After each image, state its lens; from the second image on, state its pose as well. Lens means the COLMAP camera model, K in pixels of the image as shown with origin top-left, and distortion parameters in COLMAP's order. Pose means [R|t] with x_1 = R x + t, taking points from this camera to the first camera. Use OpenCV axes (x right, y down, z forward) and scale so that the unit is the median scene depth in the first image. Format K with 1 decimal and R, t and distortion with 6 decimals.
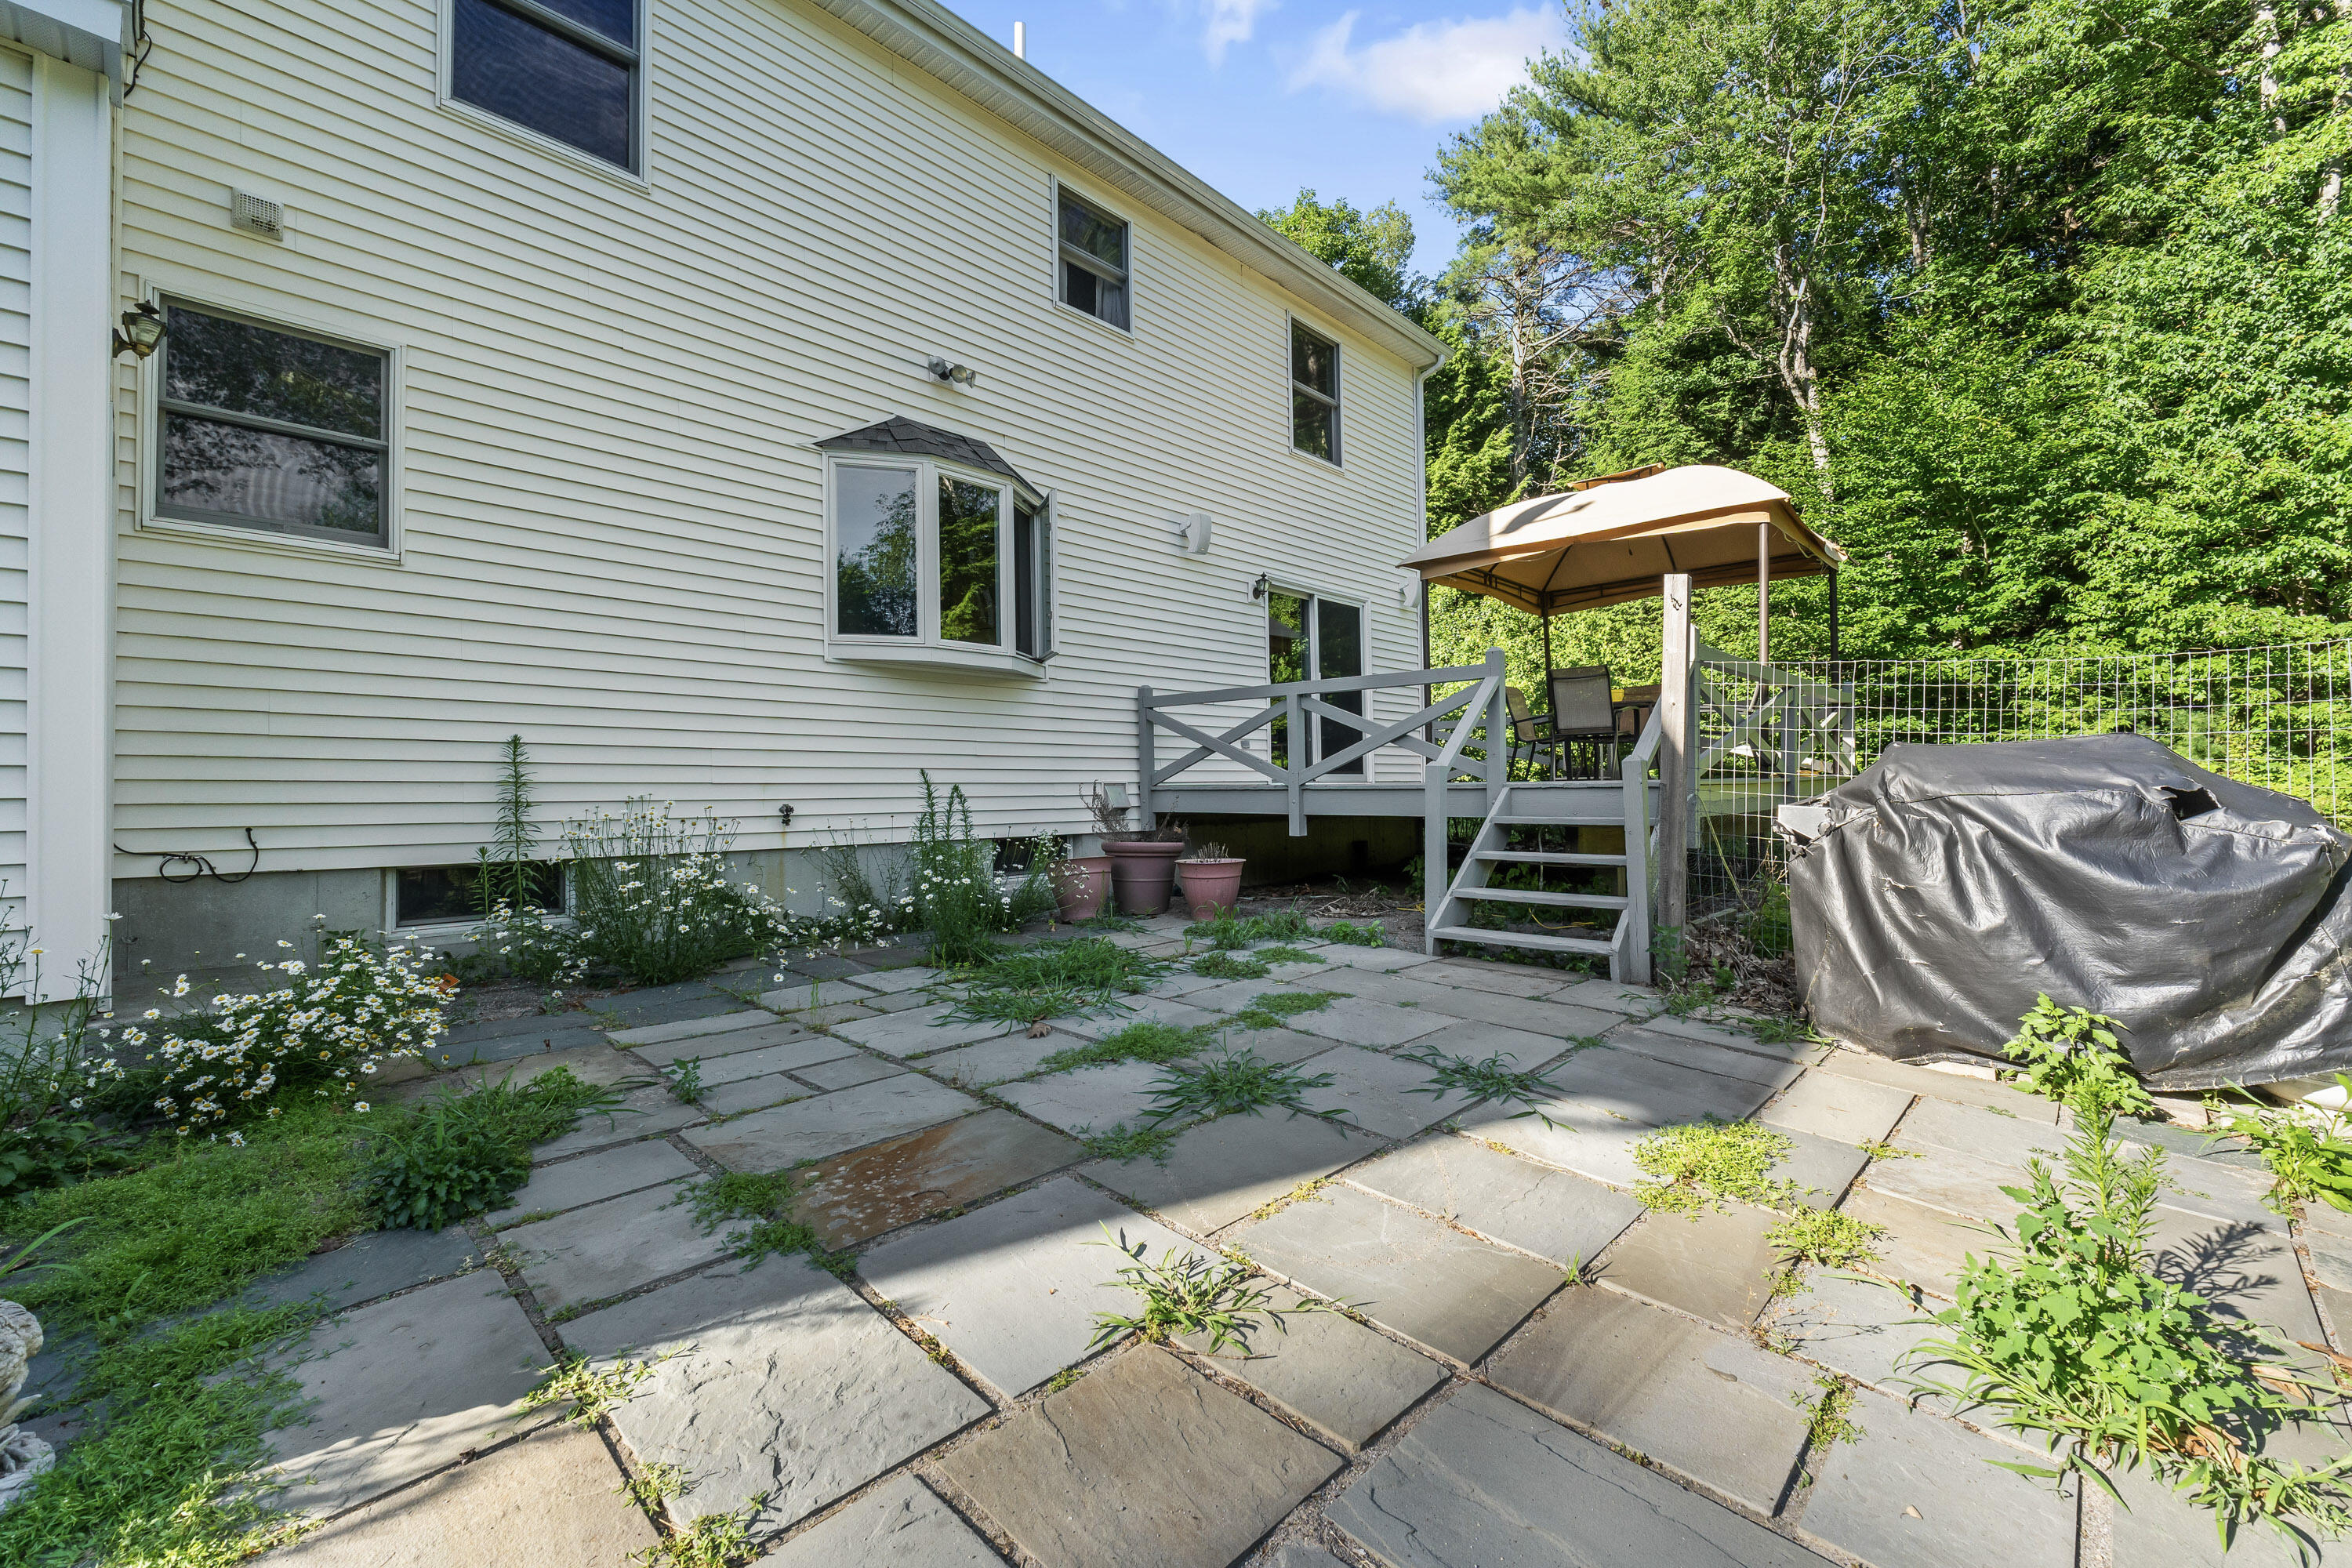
lens RADIAL K [[1010.4, 0, 1184.2], [0, 1010.4, 769.0], [0, 0, 1]] dist [-0.001682, 0.000047]
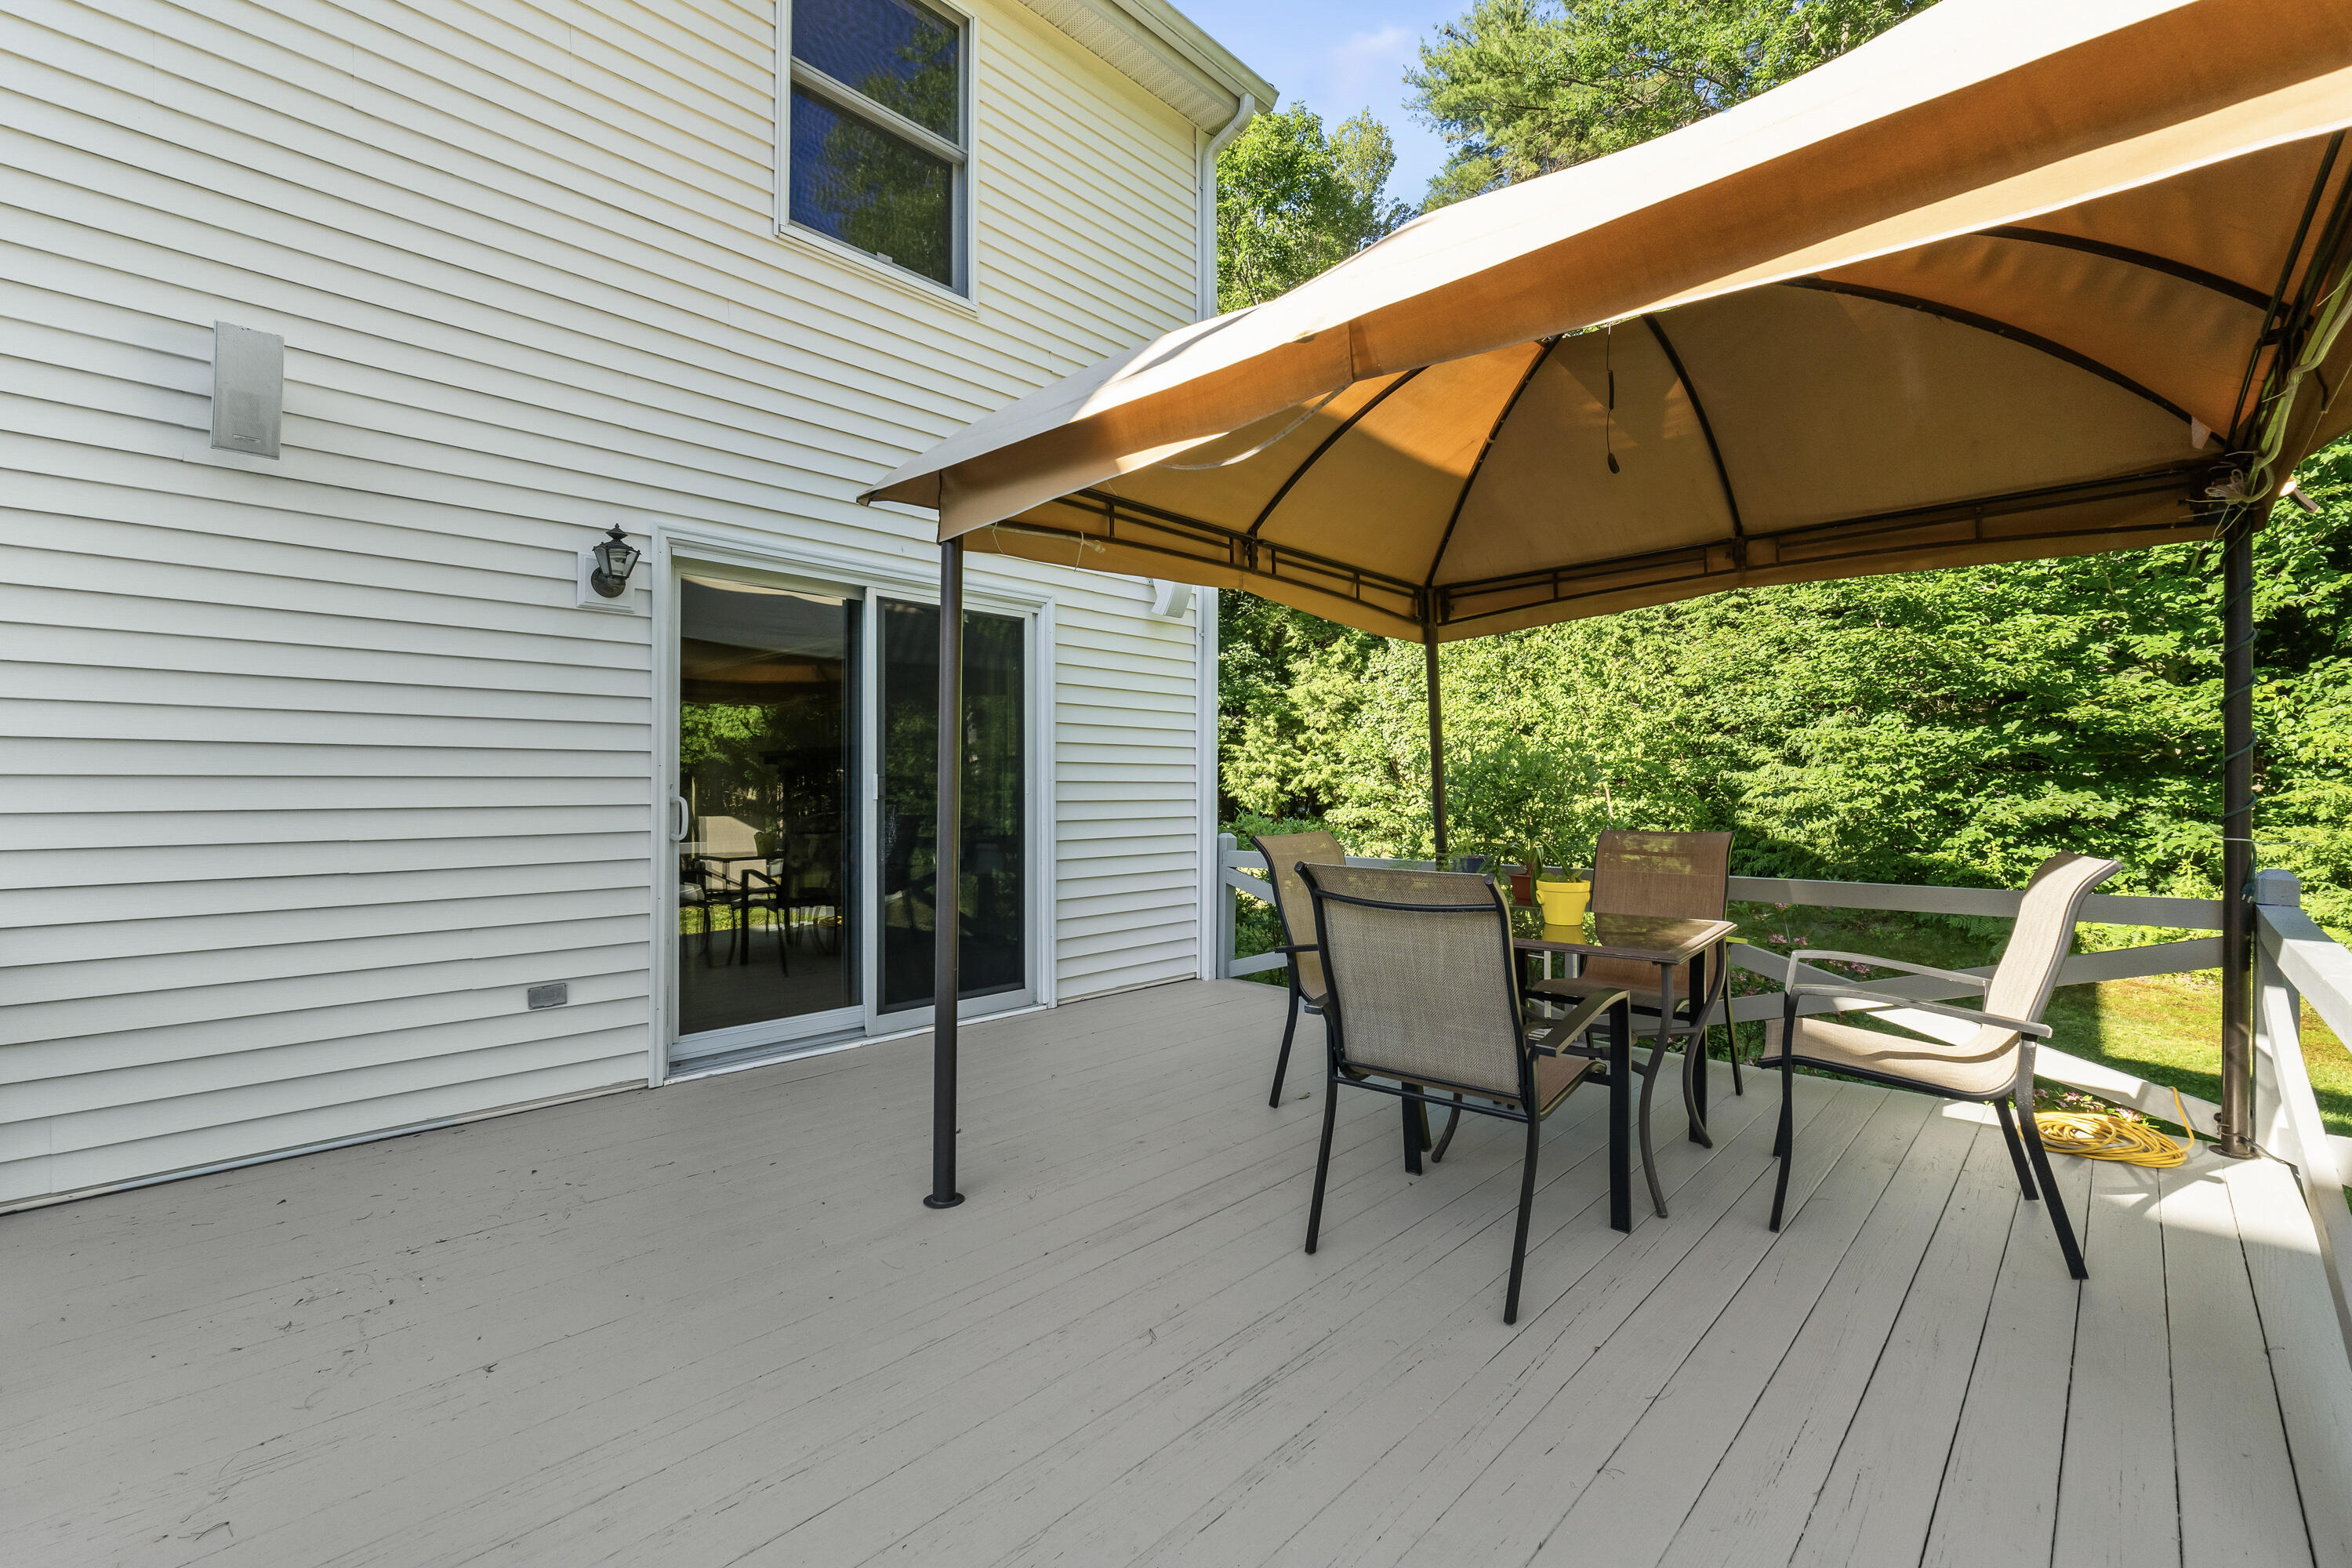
lens RADIAL K [[1010.4, 0, 1179.6], [0, 1010.4, 777.2], [0, 0, 1]] dist [-0.001682, 0.000047]
pose [[0.999706, 0.011758, -0.021195, 0.172480], [-0.011510, 0.999864, 0.011778, -0.064158], [0.021331, -0.011530, 0.999706, 0.372192]]
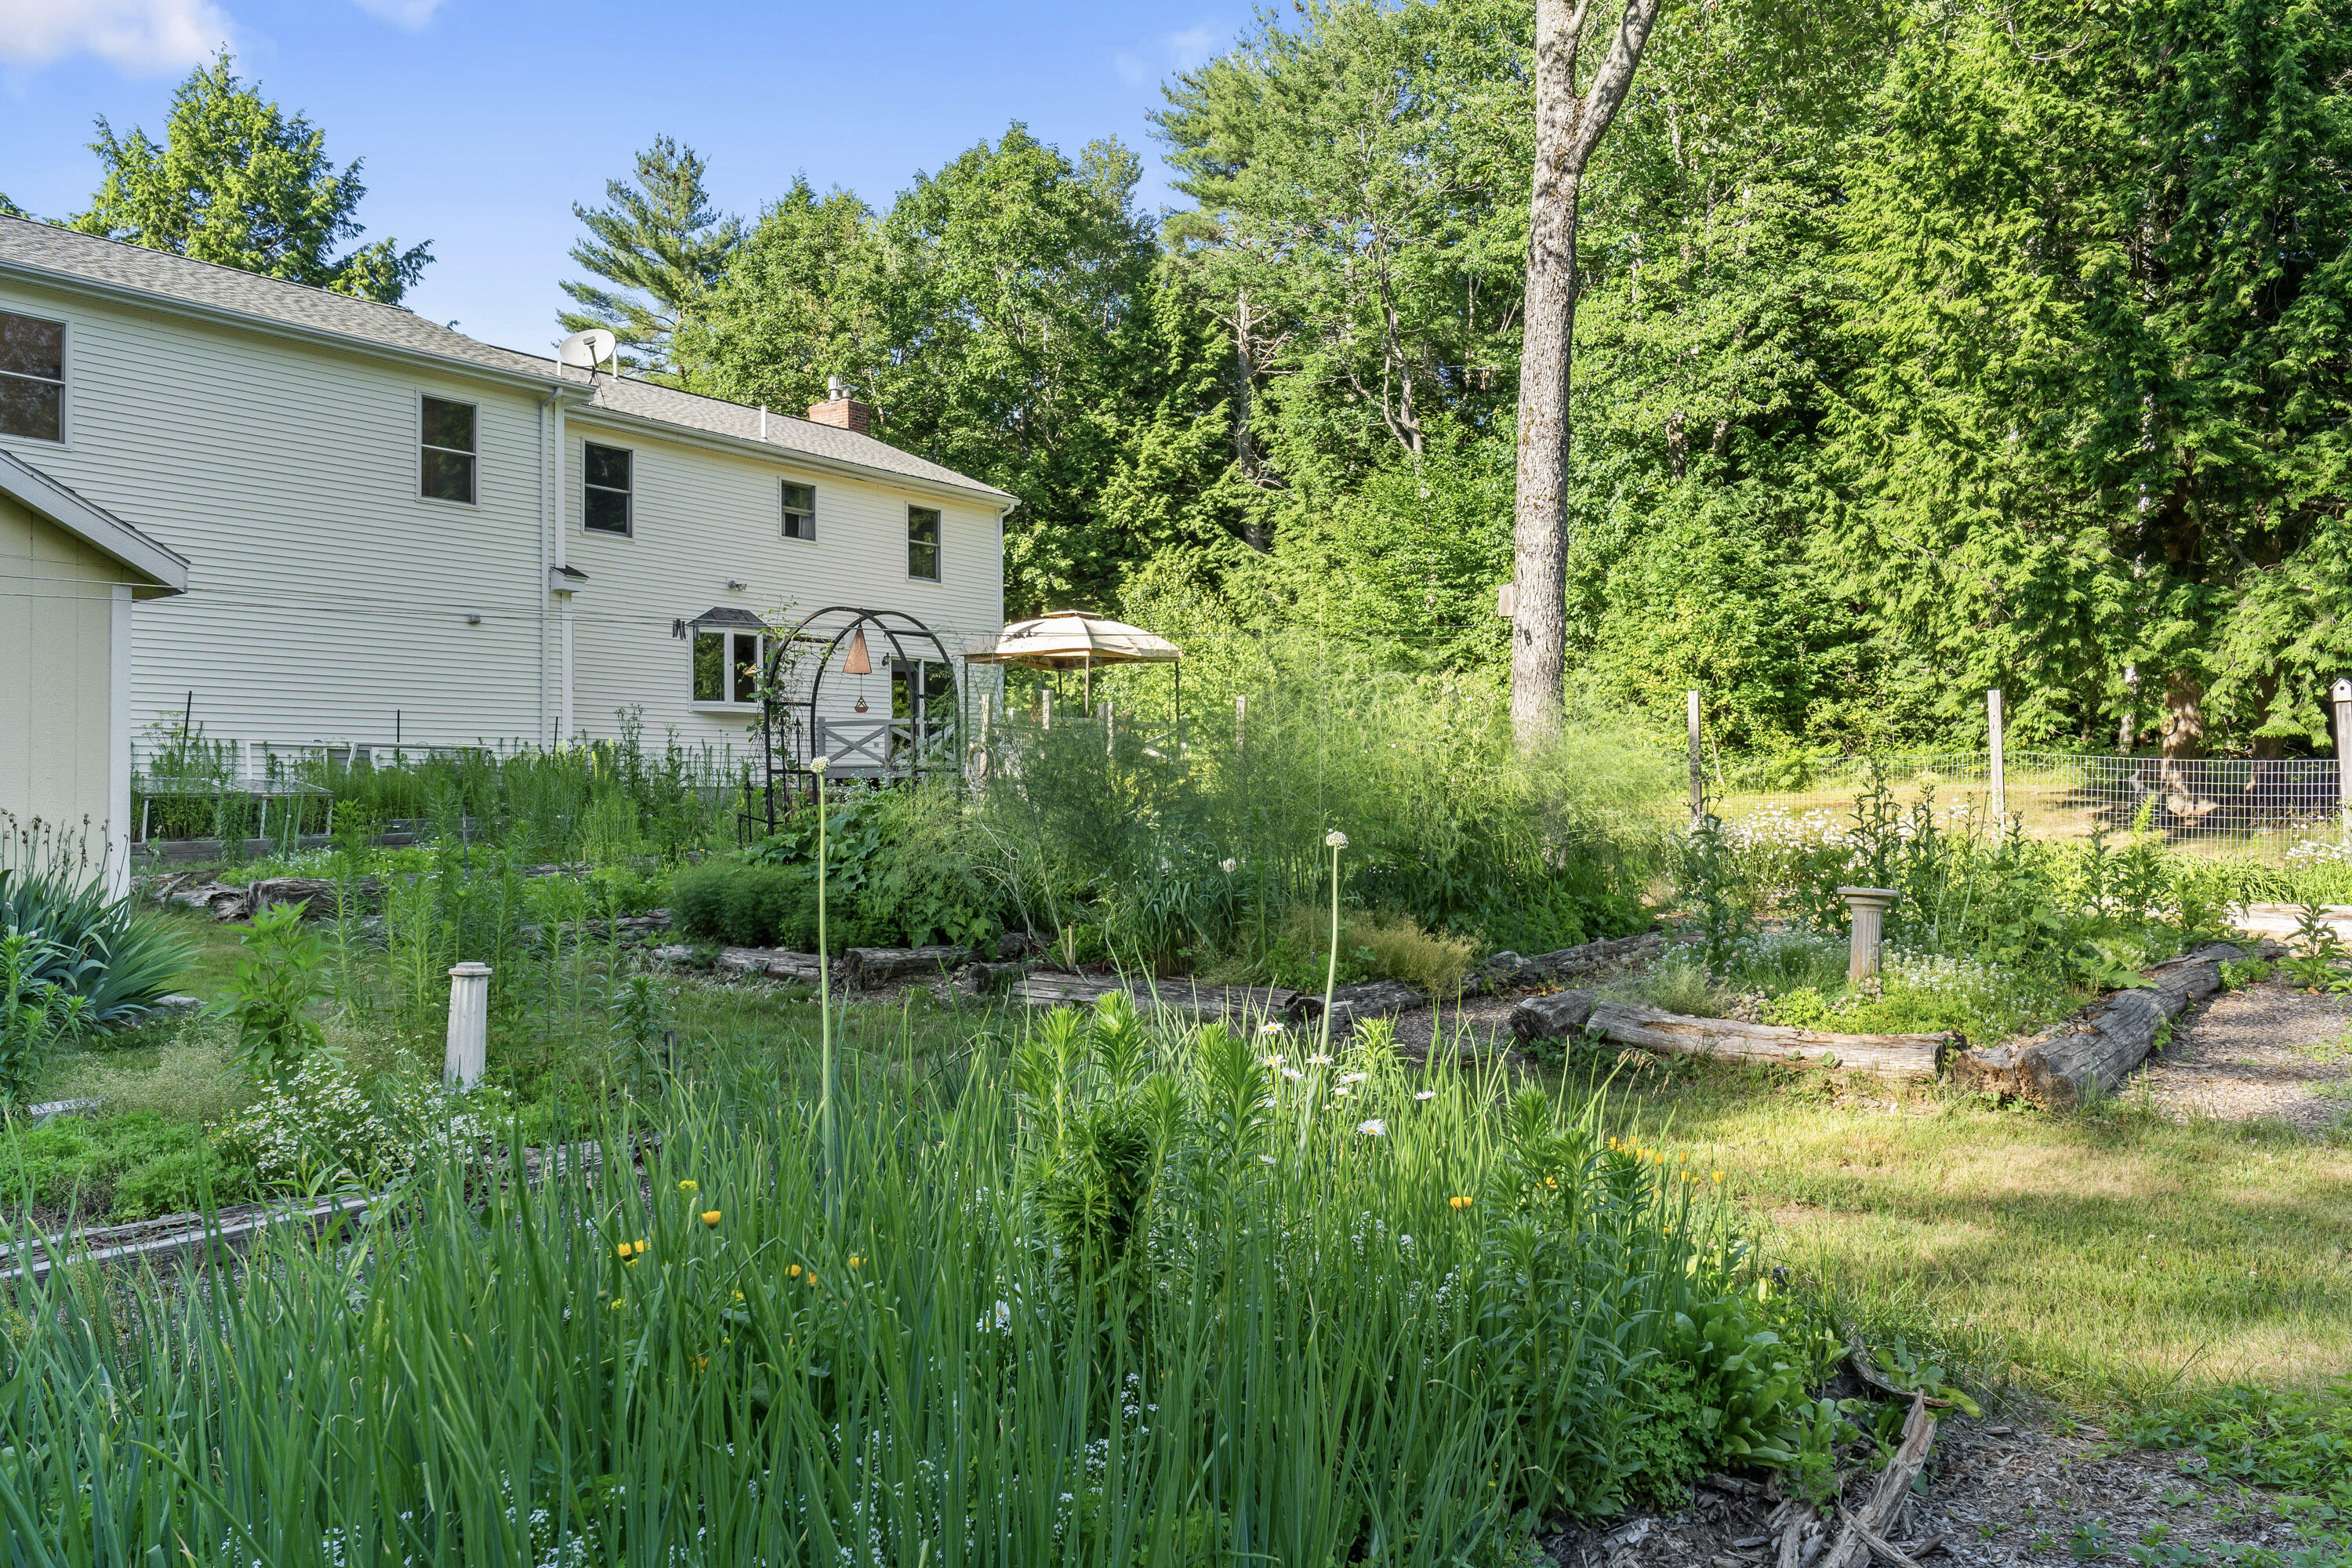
lens RADIAL K [[1883.4, 0, 1170.2], [0, 1883.4, 784.5], [0, 0, 1]] dist [-0.003216, -0.000251]
pose [[0.990937, 0.010561, 0.133915, 0.075385], [-0.011838, 0.999892, 0.008745, 0.006931], [-0.133808, -0.010251, 0.990954, -1.418006]]
